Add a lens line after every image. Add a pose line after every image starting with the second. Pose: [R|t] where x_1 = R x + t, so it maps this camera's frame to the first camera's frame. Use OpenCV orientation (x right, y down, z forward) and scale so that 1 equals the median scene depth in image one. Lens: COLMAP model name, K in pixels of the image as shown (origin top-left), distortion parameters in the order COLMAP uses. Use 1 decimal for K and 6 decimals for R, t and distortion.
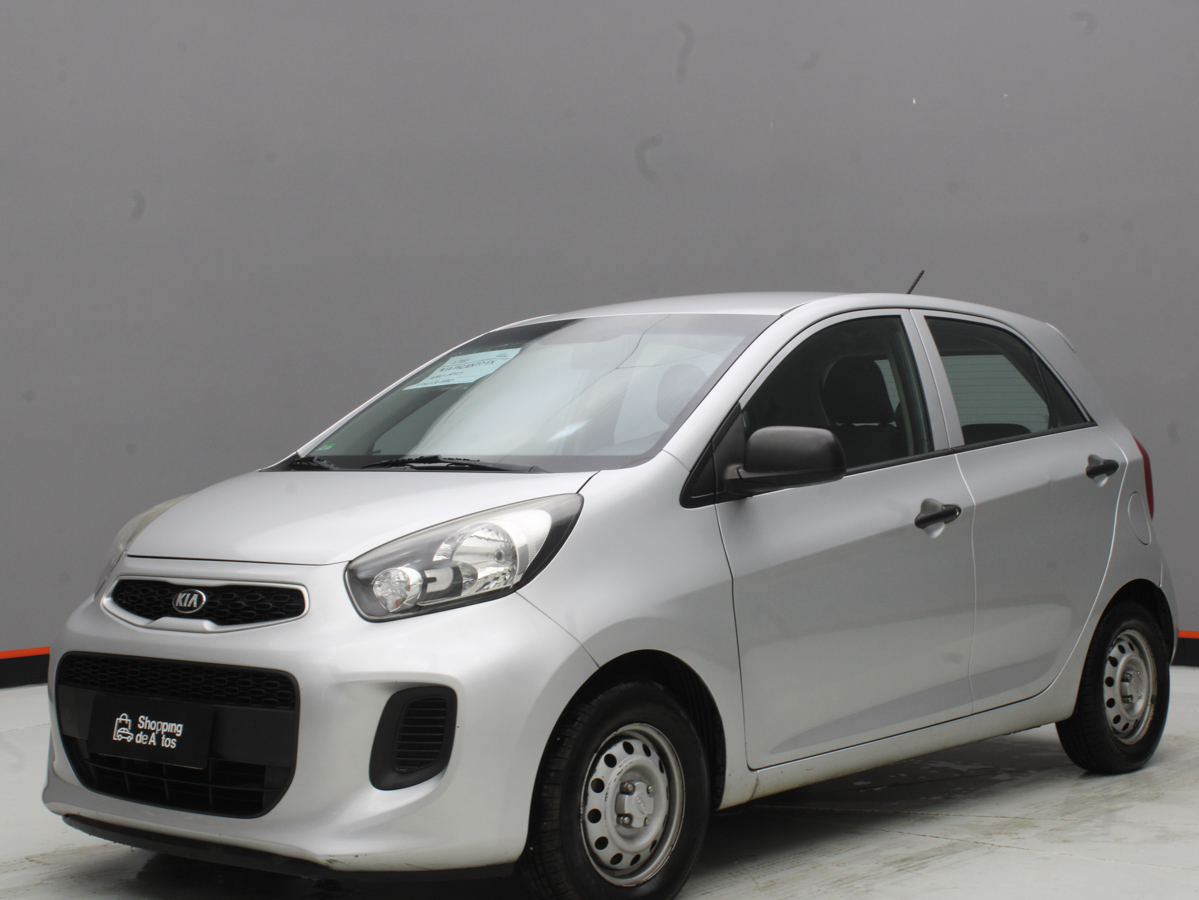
lens RADIAL K [[2040.6, 0, 600.3], [0, 2040.6, 450.4], [0, 0, 1]] dist [-0.078094, 0.000000]
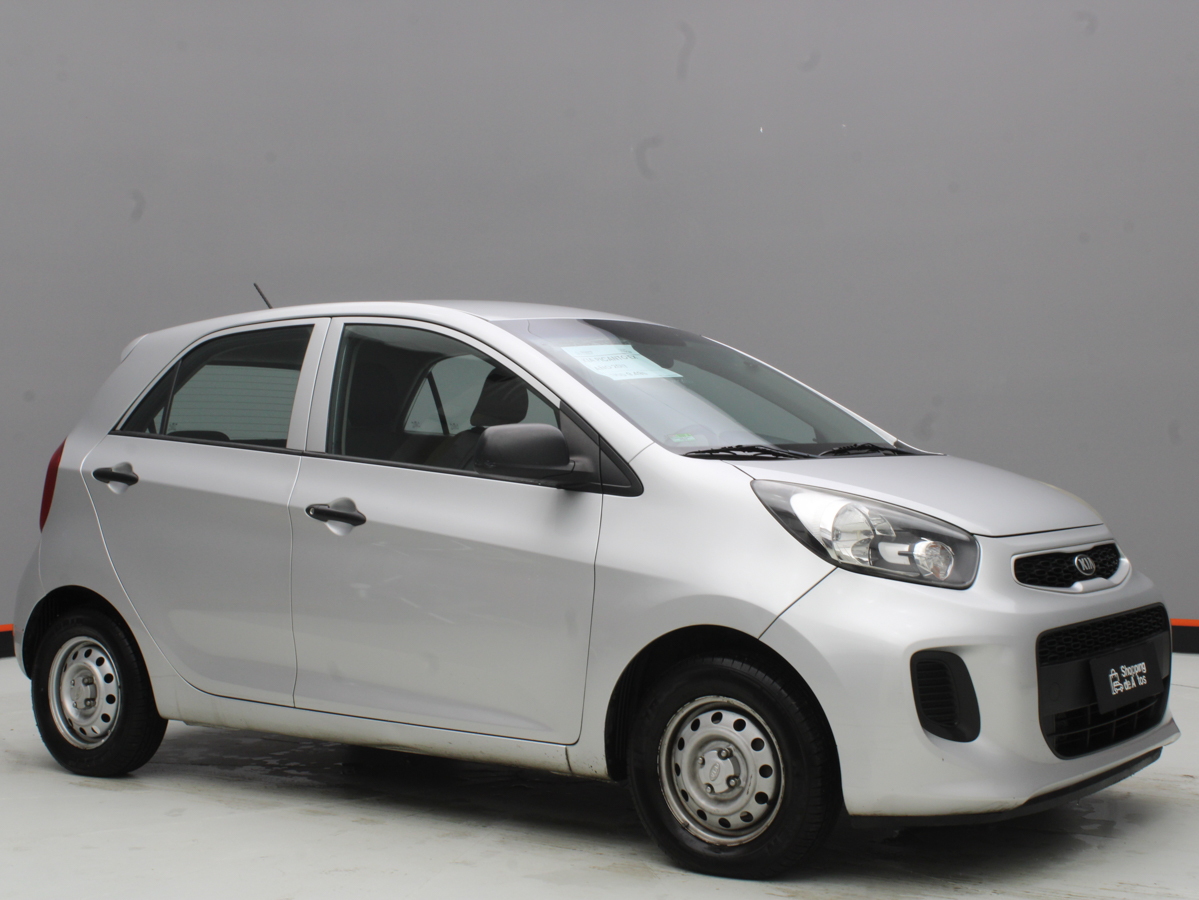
lens RADIAL K [[1876.7, 0, 554.2], [0, 1876.7, 457.6], [0, 0, 1]] dist [-0.082314, 0.000000]
pose [[-0.059208, 0.002291, 0.998243, -1.227028], [0.020361, 0.999792, -0.001087, 0.009429], [-0.998038, 0.020261, -0.059242, 1.359547]]
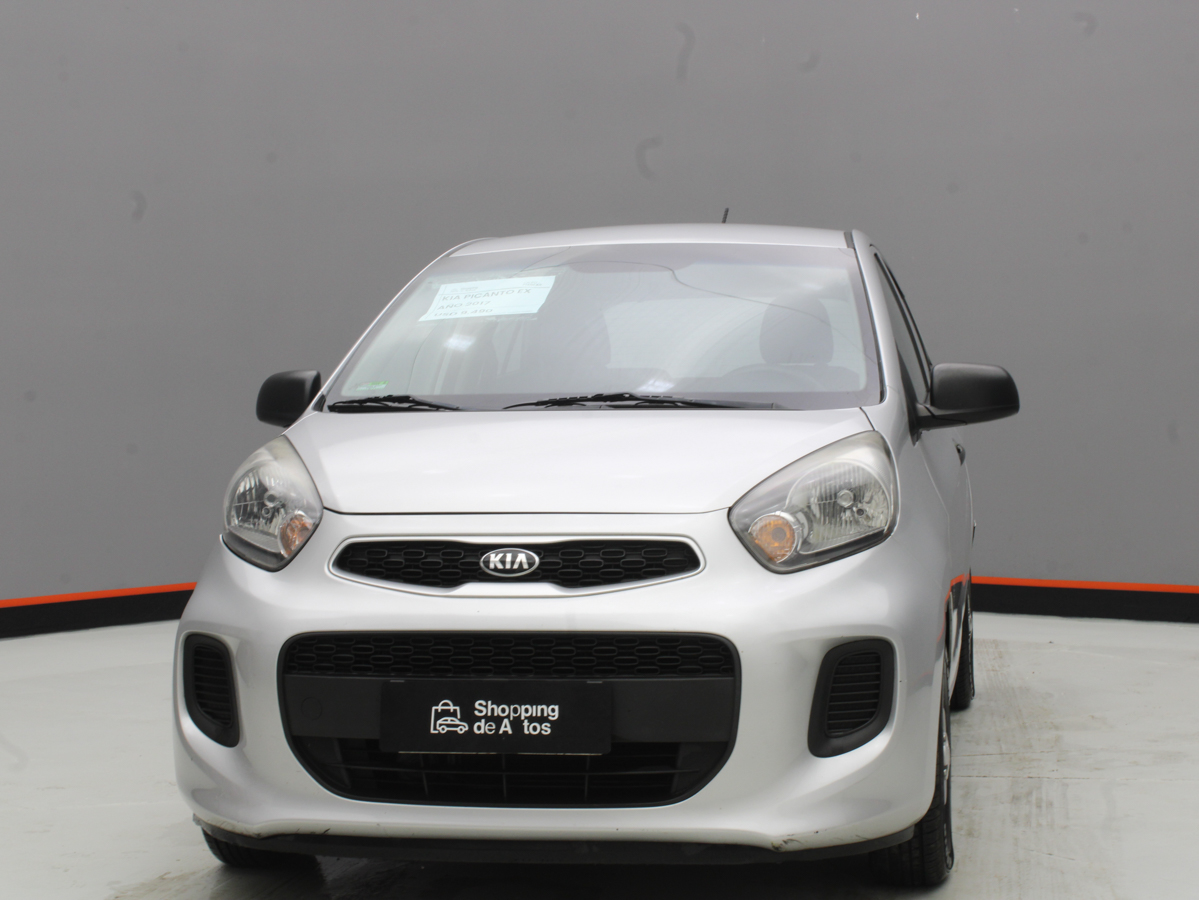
lens RADIAL K [[2192.6, 0, 604.0], [0, 2192.6, 444.8], [0, 0, 1]] dist [-0.047196, 0.000000]
pose [[0.864138, -0.012115, 0.503109, -0.628937], [0.003620, 0.999834, 0.017859, 0.009000], [-0.503242, -0.013611, 0.864038, 0.191399]]
